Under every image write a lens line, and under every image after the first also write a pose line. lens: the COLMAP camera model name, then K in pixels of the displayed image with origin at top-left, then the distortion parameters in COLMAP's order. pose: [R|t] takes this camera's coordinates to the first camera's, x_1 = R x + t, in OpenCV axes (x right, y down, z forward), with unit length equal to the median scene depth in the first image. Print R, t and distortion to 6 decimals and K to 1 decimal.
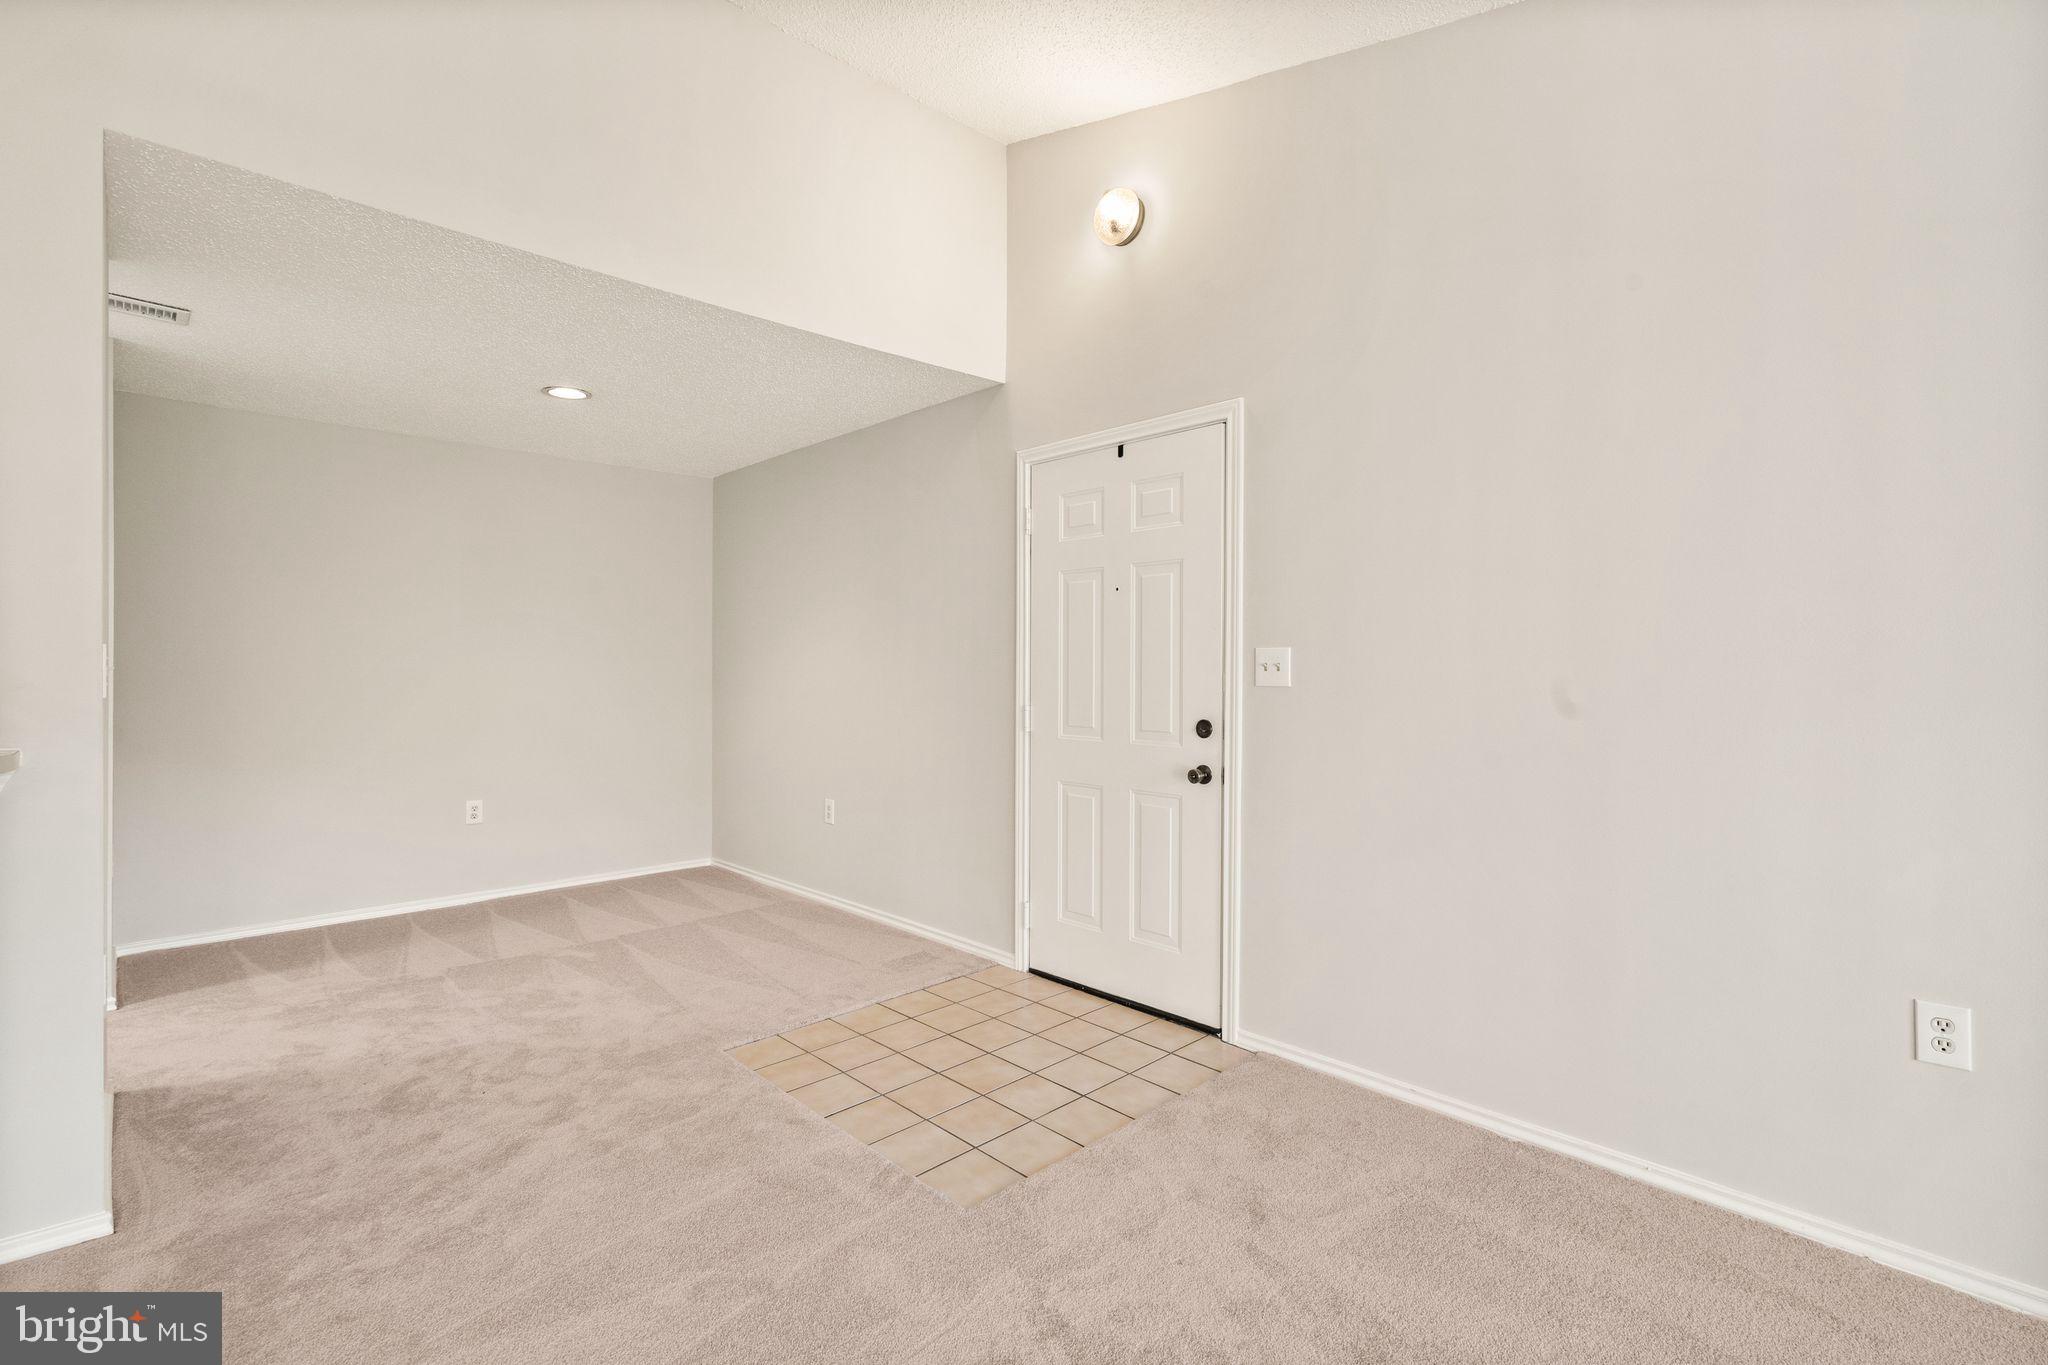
lens RADIAL K [[921.9, 0, 1008.4], [0, 921.9, 673.0], [0, 0, 1]] dist [-0.000271, 0.000122]
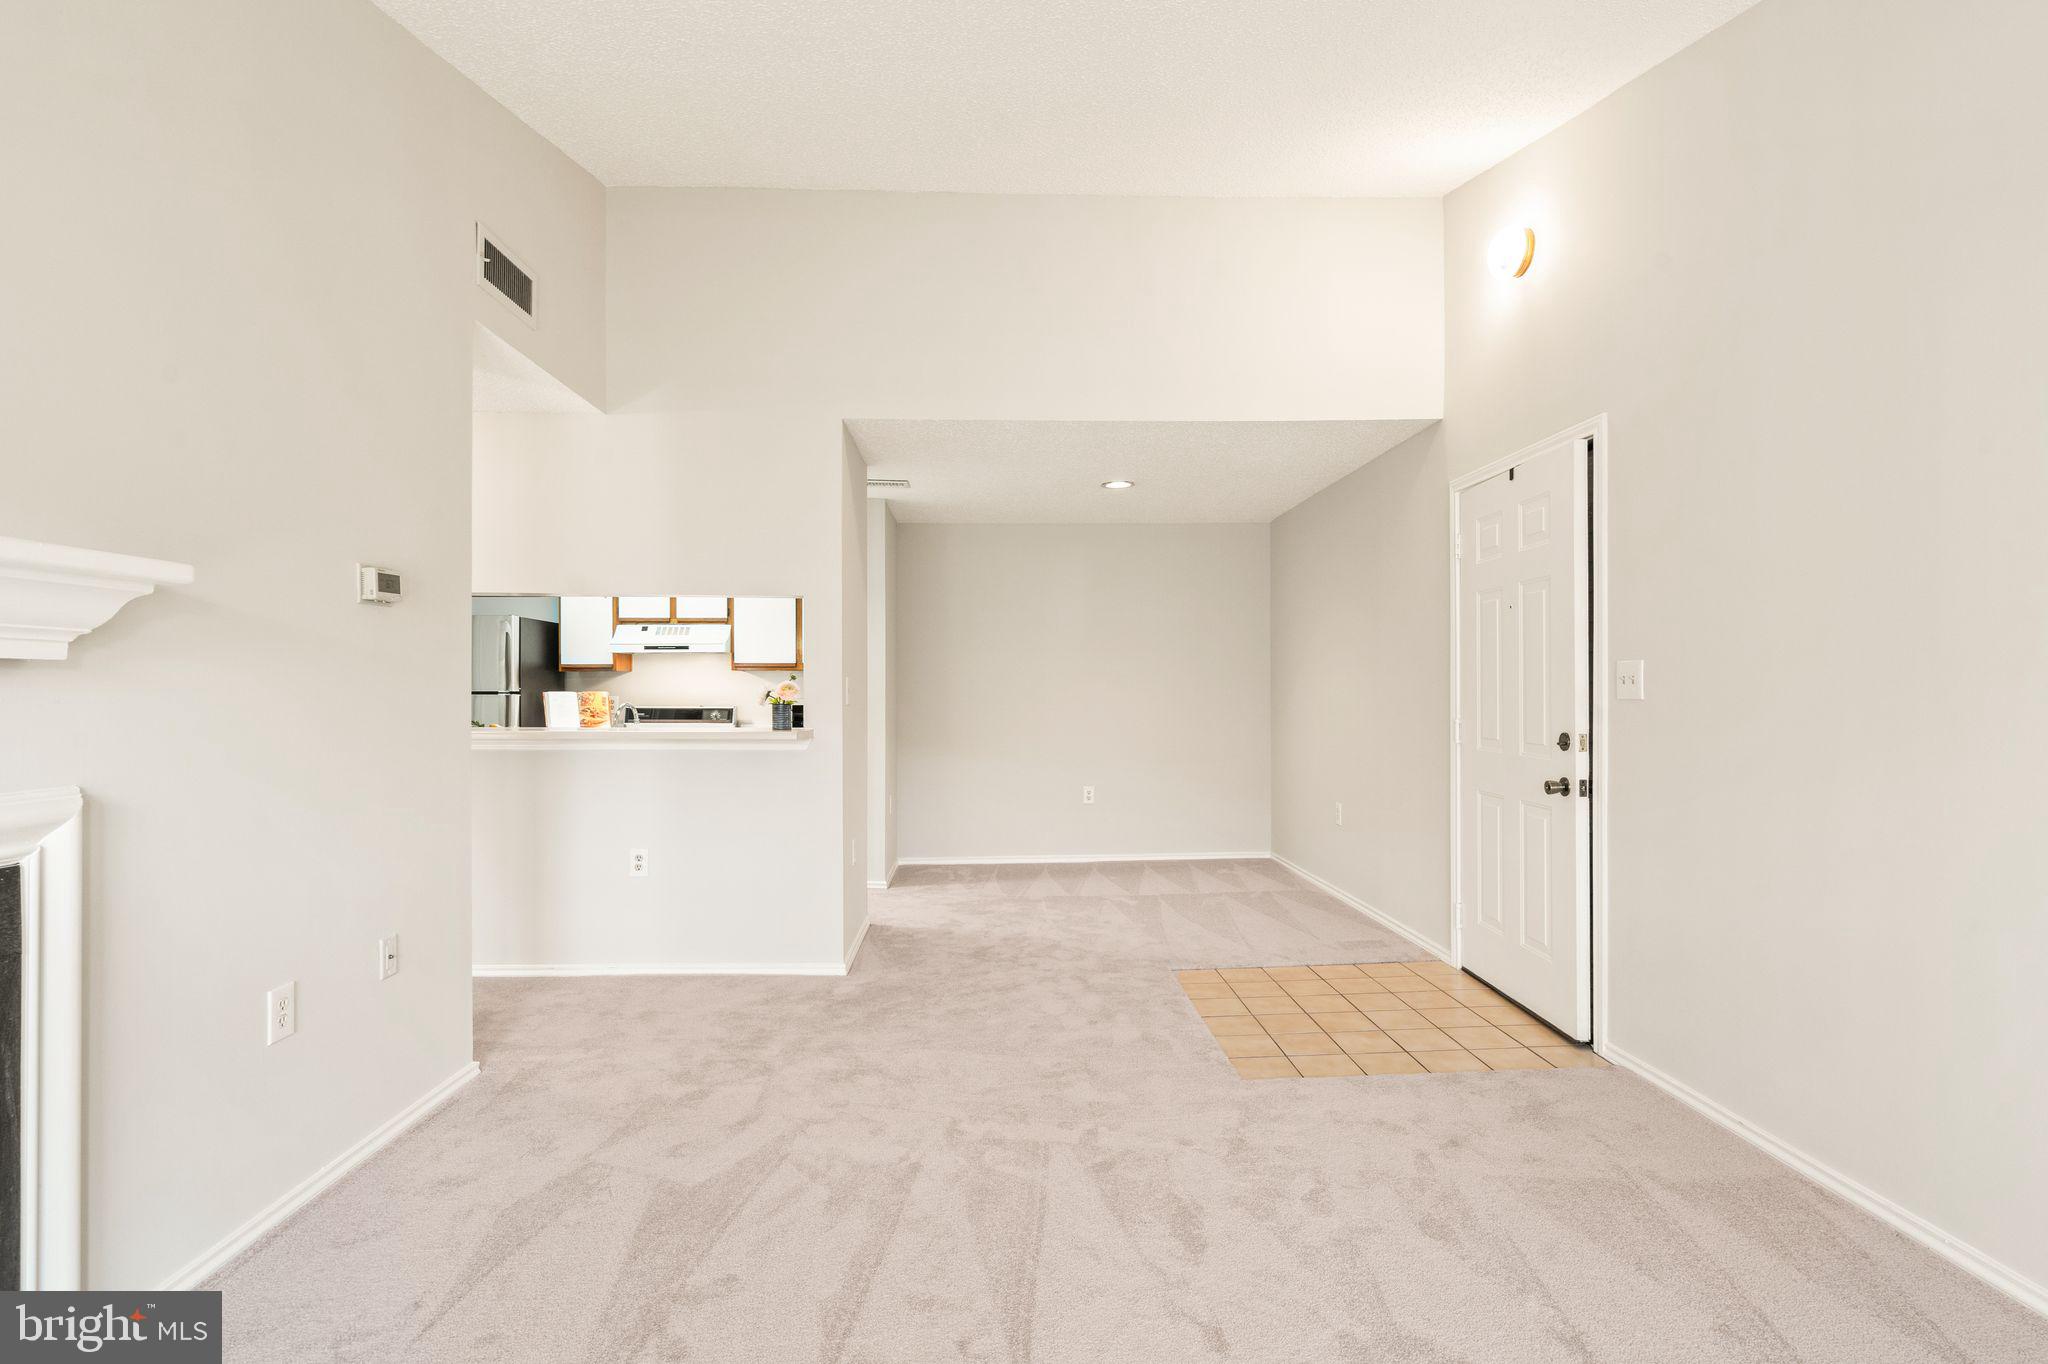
lens RADIAL K [[977.3, 0, 1024.0], [0, 977.3, 682.0], [0, 0, 1]] dist [-0.012558, 0.014945]
pose [[0.748344, -0.012554, -0.663192, 0.472860], [0.005391, 0.999903, -0.012844, 0.005398], [0.663289, 0.006037, 0.748339, -0.211451]]
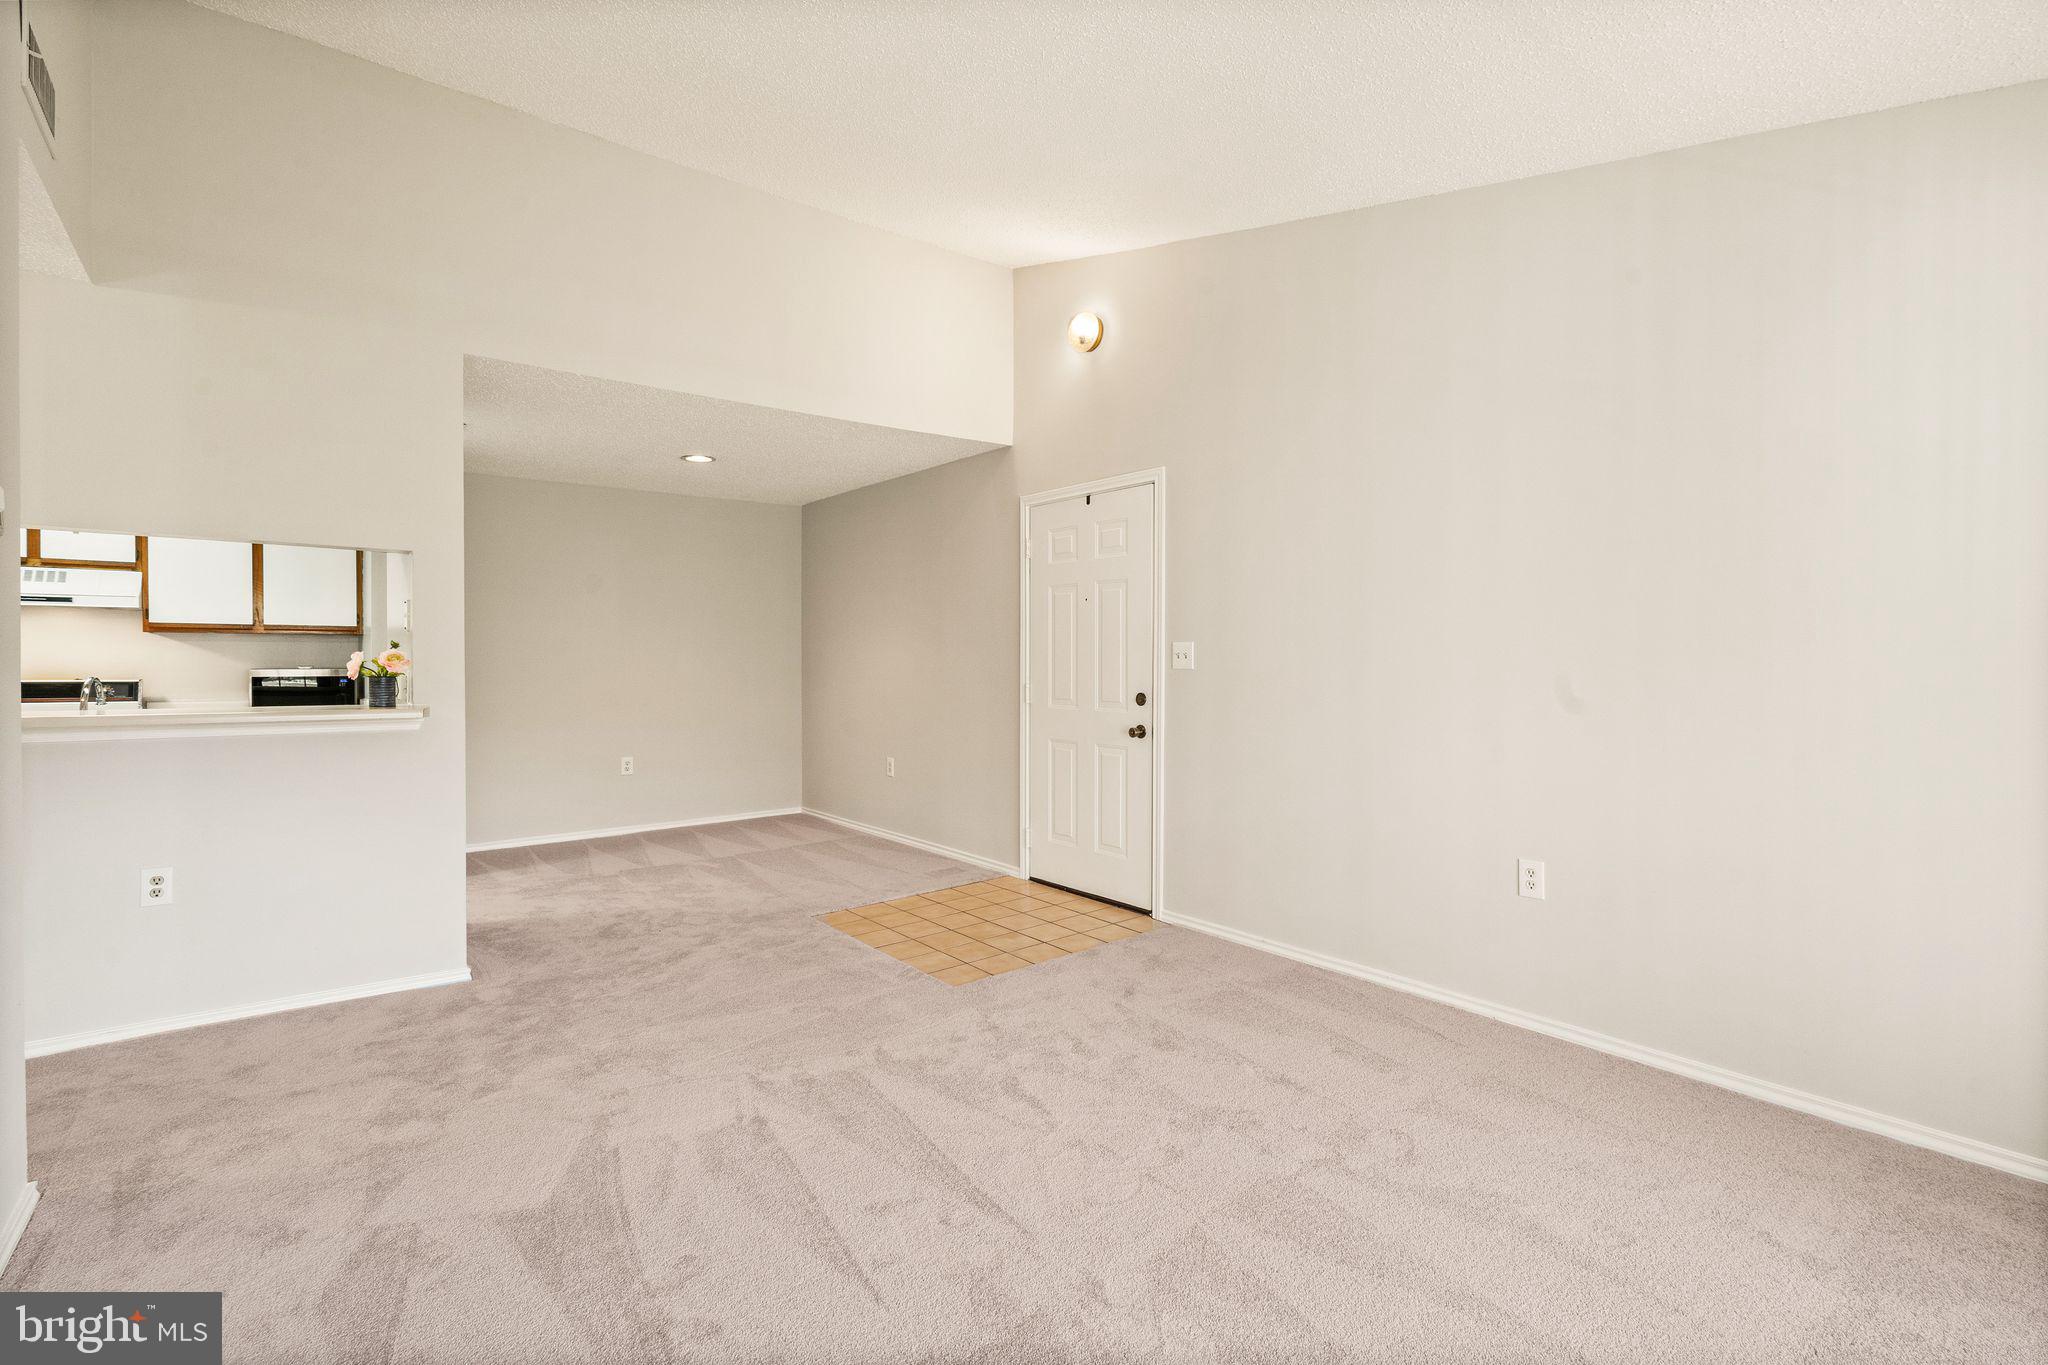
lens RADIAL K [[939.1, 0, 1005.1], [0, 939.1, 662.4], [0, 0, 1]] dist [0.002268, 0.000846]
pose [[0.995301, -0.002545, -0.096798, 0.146012], [0.002854, 0.999991, 0.003046, -0.001209], [0.096790, -0.003308, 0.995299, -0.458763]]
